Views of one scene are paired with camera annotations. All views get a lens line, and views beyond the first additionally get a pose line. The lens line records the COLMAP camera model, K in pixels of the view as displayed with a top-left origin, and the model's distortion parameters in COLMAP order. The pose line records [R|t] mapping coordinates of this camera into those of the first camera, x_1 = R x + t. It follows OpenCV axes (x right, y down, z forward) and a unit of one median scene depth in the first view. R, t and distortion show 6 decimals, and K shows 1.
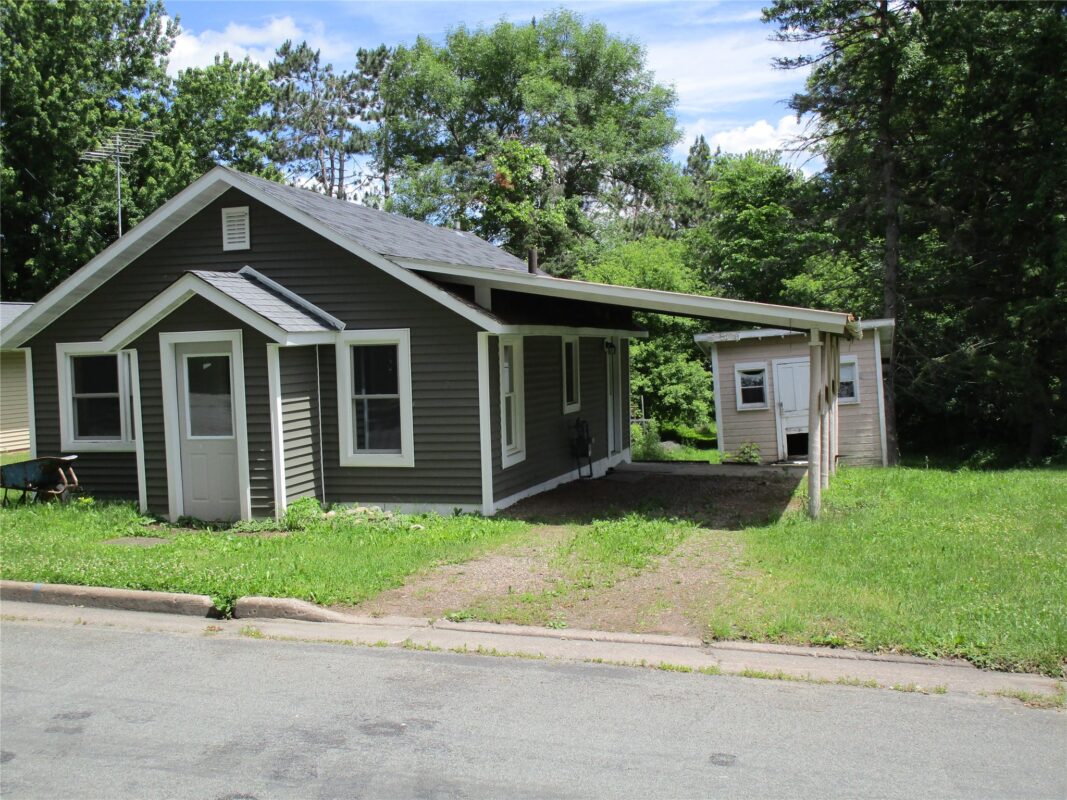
lens RADIAL K [[1202.4, 0, 533.5], [0, 1202.4, 400.0], [0, 0, 1]] dist [0.010268, 0.010085]
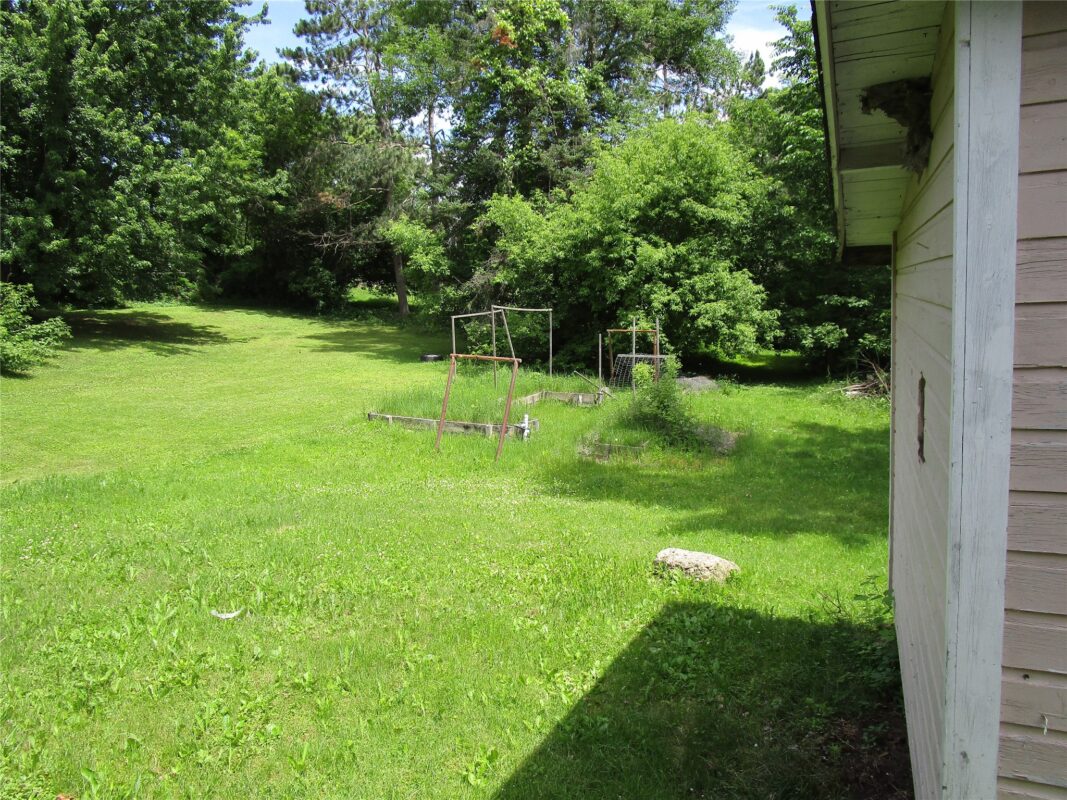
lens RADIAL K [[764.4, 0, 533.5], [0, 764.4, 400.0], [0, 0, 1]] dist [-0.009634, -0.001105]
pose [[0.992130, 0.033065, -0.120767, 0.066067], [-0.018468, 0.992596, 0.120048, -0.006991], [0.123842, -0.116872, 0.985395, 0.506931]]
